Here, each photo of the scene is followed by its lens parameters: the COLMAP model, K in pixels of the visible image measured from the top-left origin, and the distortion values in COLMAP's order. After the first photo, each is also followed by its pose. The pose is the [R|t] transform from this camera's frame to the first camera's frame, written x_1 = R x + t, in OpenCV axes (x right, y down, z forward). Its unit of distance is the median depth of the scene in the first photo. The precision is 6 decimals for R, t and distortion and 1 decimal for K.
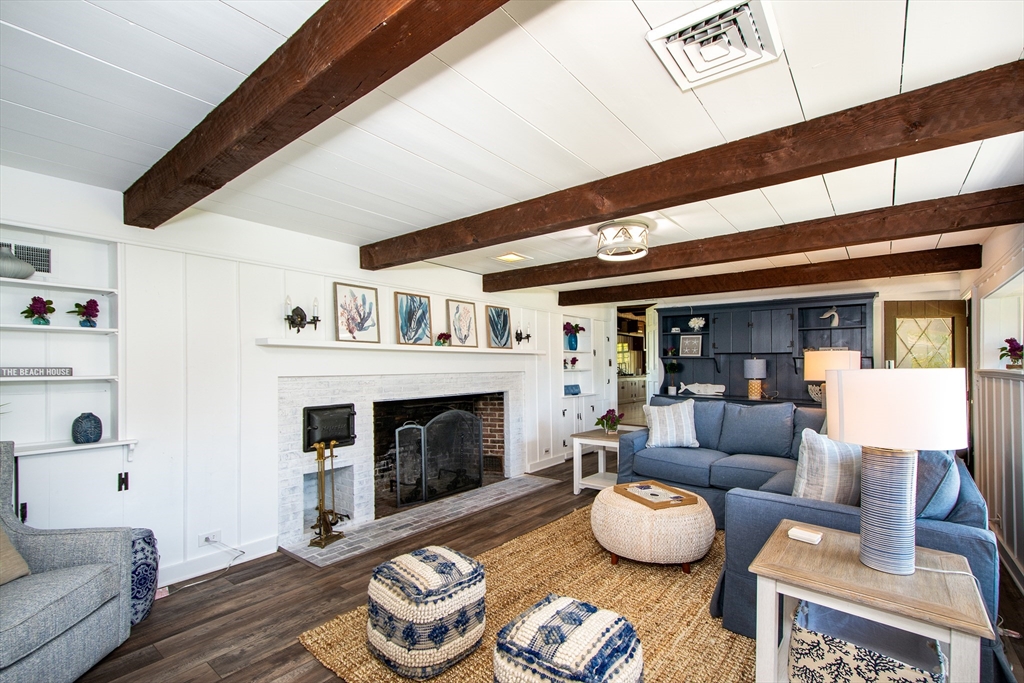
lens RADIAL K [[451.7, 0, 529.8], [0, 451.7, 370.8], [0, 0, 1]] dist [0.010055, -0.002633]
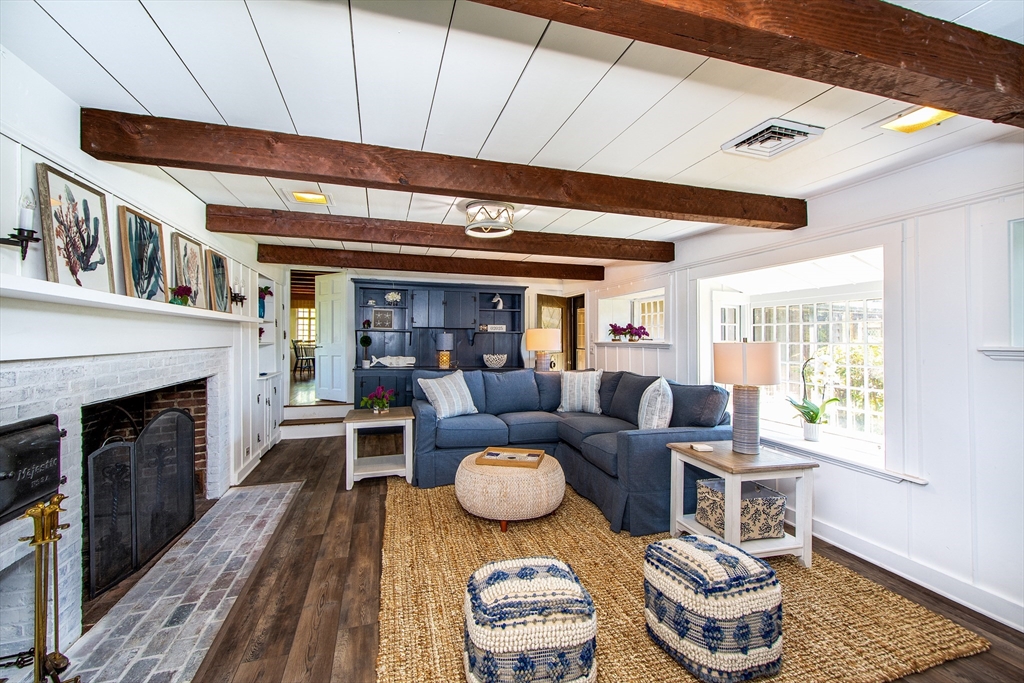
lens RADIAL K [[451.7, 0, 520.1], [0, 451.7, 335.6], [0, 0, 1]] dist [0.010055, -0.002633]
pose [[0.573360, 0.008785, 0.819256, -0.478500], [0.005579, 0.999877, -0.014626, -0.003533], [-0.819284, 0.012957, 0.573241, 0.280058]]
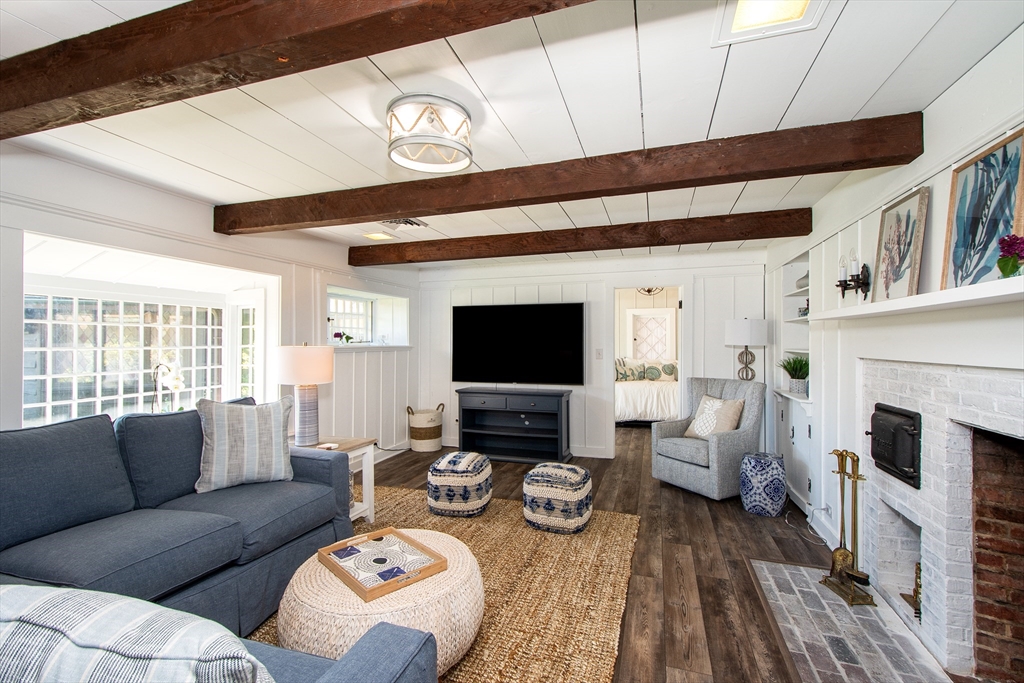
lens RADIAL K [[451.7, 0, 512.4], [0, 451.7, 343.8], [0, 0, 1]] dist [0.010055, -0.002633]
pose [[-0.939234, 0.002130, -0.343271, 0.244686], [-0.001237, 0.999953, 0.009589, -0.015785], [0.343275, 0.009430, -0.939187, 1.272126]]
